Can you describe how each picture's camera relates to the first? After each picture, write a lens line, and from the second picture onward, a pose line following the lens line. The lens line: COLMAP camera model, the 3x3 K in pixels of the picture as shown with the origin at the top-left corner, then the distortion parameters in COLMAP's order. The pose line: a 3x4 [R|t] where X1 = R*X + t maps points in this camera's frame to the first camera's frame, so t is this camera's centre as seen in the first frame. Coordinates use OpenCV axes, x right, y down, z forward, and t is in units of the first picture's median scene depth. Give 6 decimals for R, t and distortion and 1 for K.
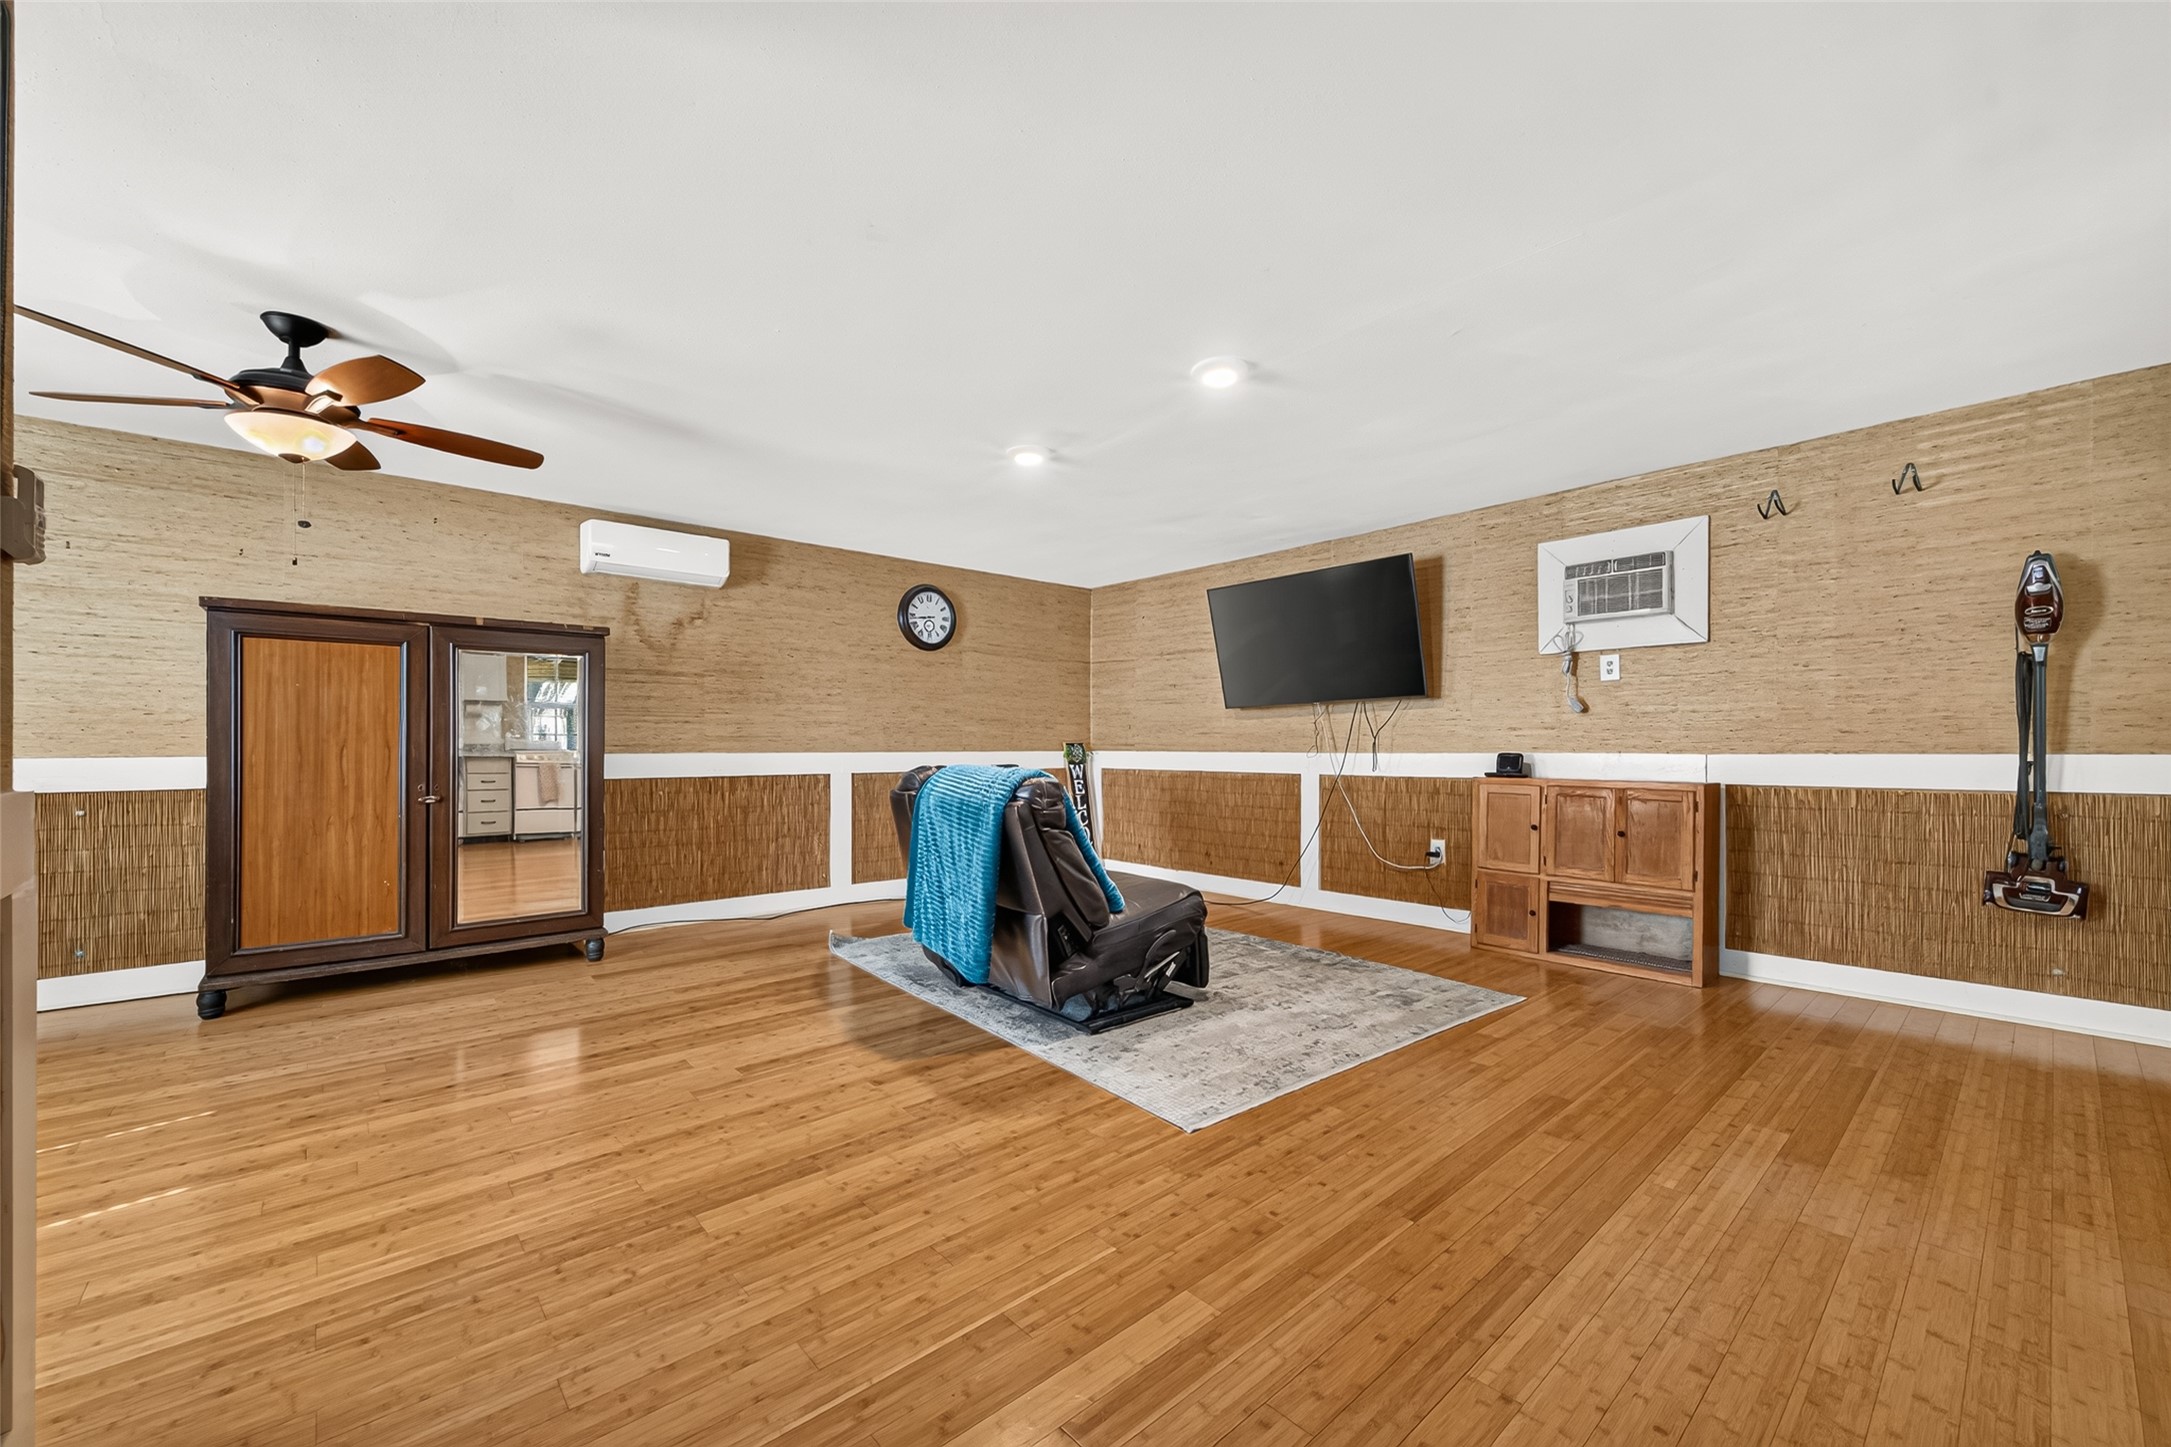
lens RADIAL K [[843.8, 0, 1082.6], [0, 843.8, 738.3], [0, 0, 1]] dist [0.008430, -0.000936]
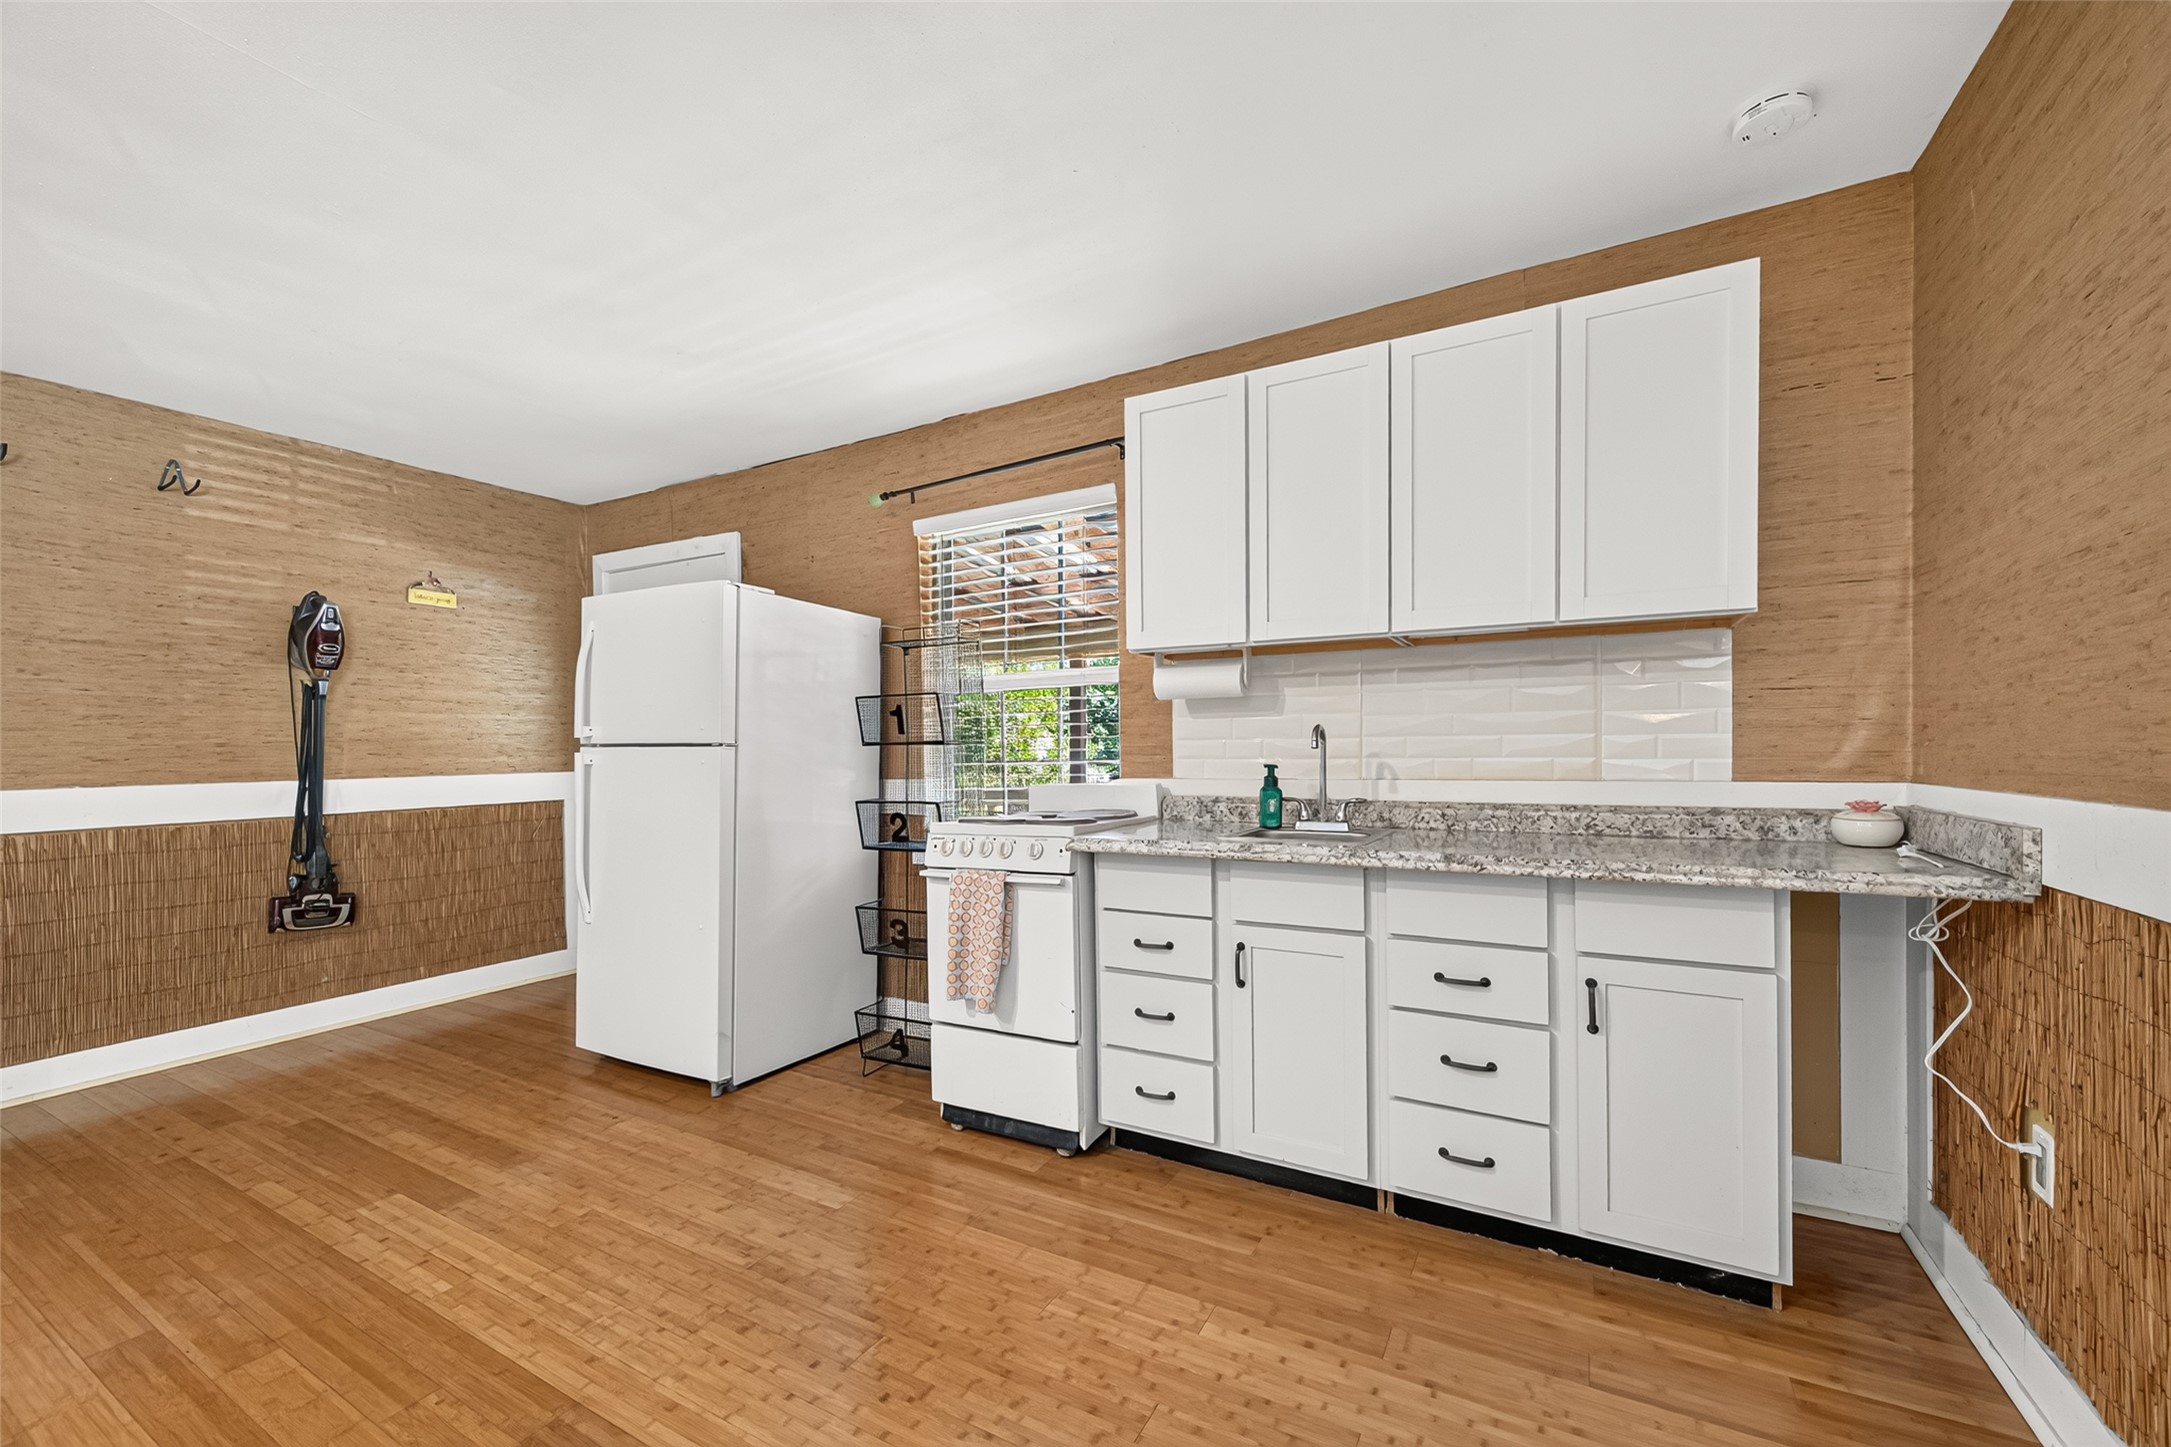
lens RADIAL K [[843.8, 0, 1118.9], [0, 843.8, 745.3], [0, 0, 1]] dist [0.008430, -0.000936]
pose [[-0.337682, 0.010152, 0.941206, -0.231083], [0.003904, 0.999948, -0.009385, -0.011748], [-0.941252, 0.000505, -0.337704, 0.403509]]
